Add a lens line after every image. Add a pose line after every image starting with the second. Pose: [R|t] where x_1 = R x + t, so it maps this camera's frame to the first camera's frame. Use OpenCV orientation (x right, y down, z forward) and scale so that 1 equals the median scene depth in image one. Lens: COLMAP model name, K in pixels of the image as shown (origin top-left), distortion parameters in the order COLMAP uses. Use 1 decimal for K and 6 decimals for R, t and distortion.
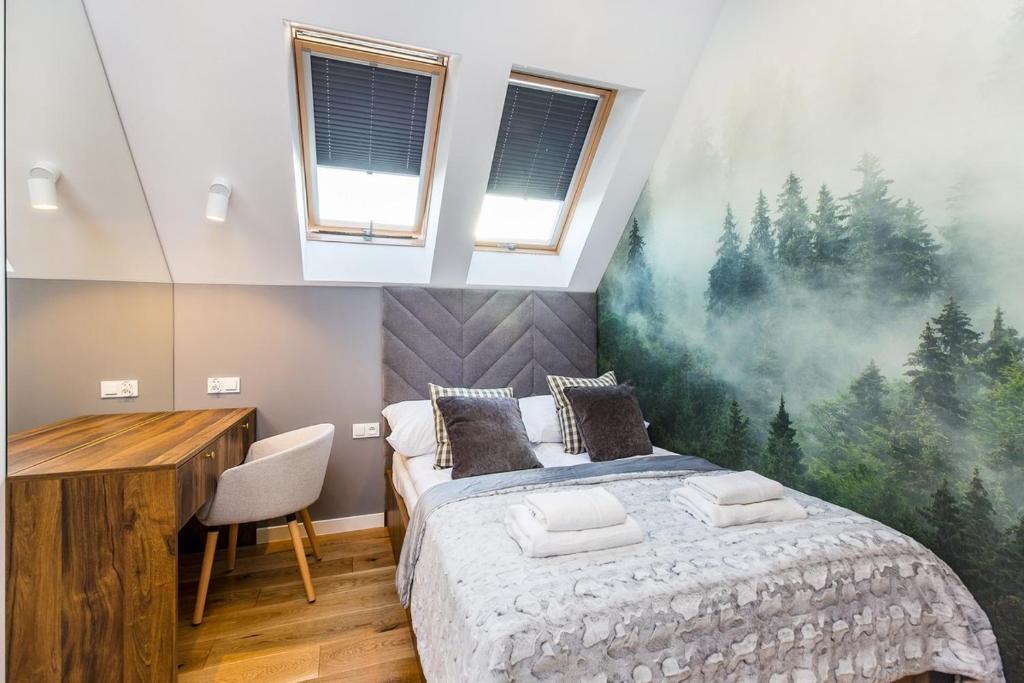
lens RADIAL K [[466.9, 0, 505.2], [0, 466.9, 340.3], [0, 0, 1]] dist [0.005937, -0.000371]
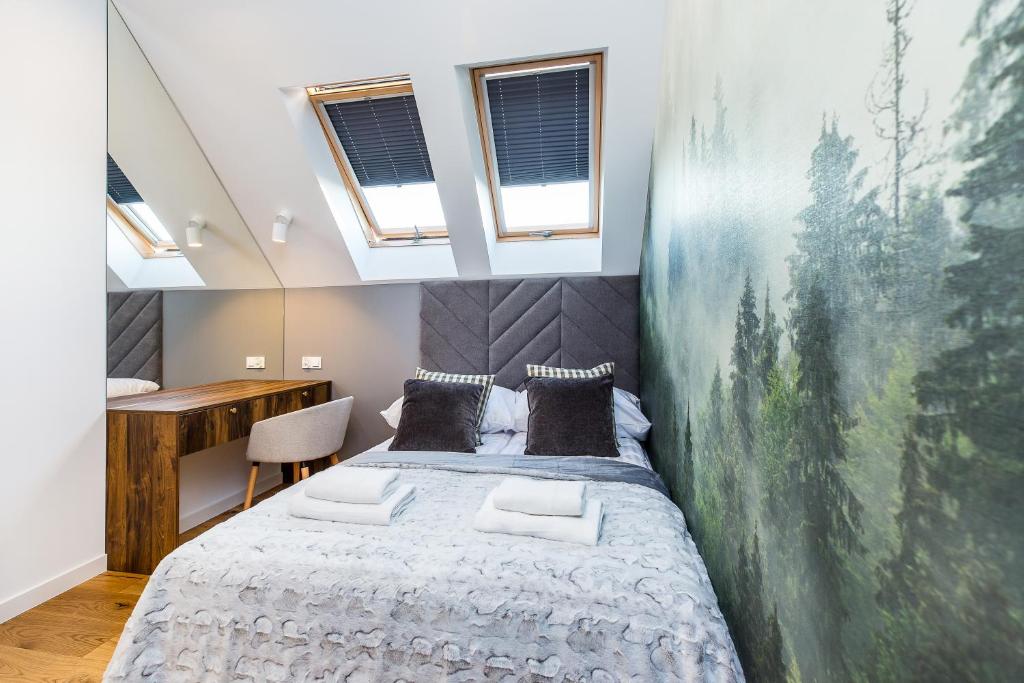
lens RADIAL K [[460.2, 0, 491.7], [0, 460.2, 331.1], [0, 0, 1]] dist [0.010673, -0.000239]
pose [[0.864421, 0.001102, -0.502767, 0.953222], [0.002883, 0.999970, 0.007148, -0.004839], [0.502760, -0.007628, 0.864393, 0.223655]]
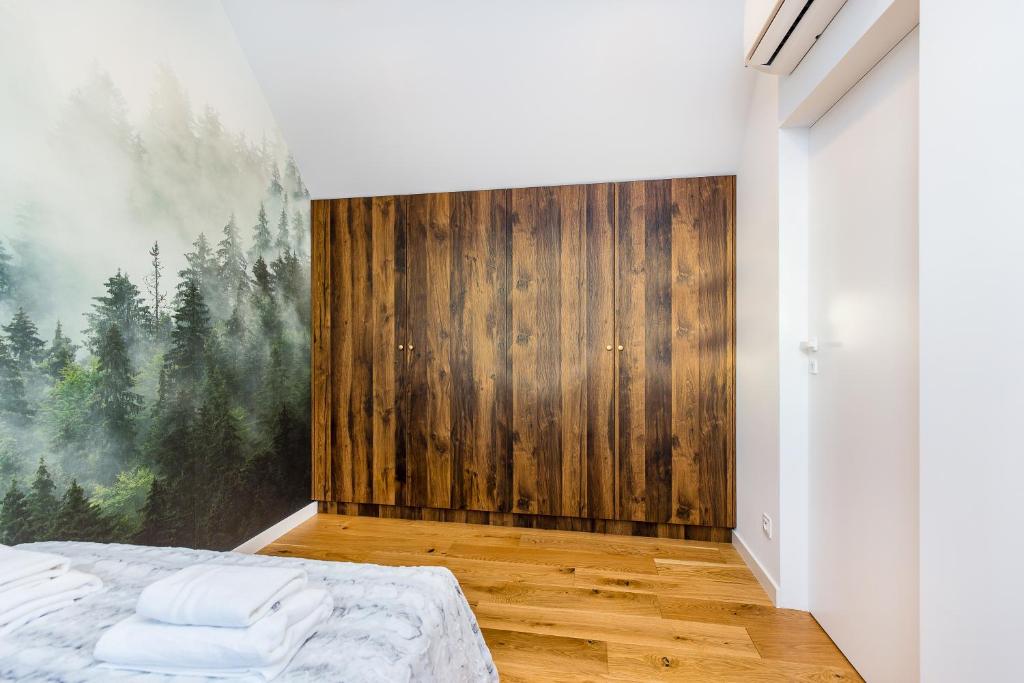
lens RADIAL K [[466.9, 0, 505.2], [0, 466.9, 340.3], [0, 0, 1]] dist [0.005937, -0.000371]
pose [[-0.871829, 0.002295, 0.489804, -0.534737], [0.003181, 0.999994, 0.000976, -0.013707], [-0.489799, 0.002409, -0.871832, 1.372552]]
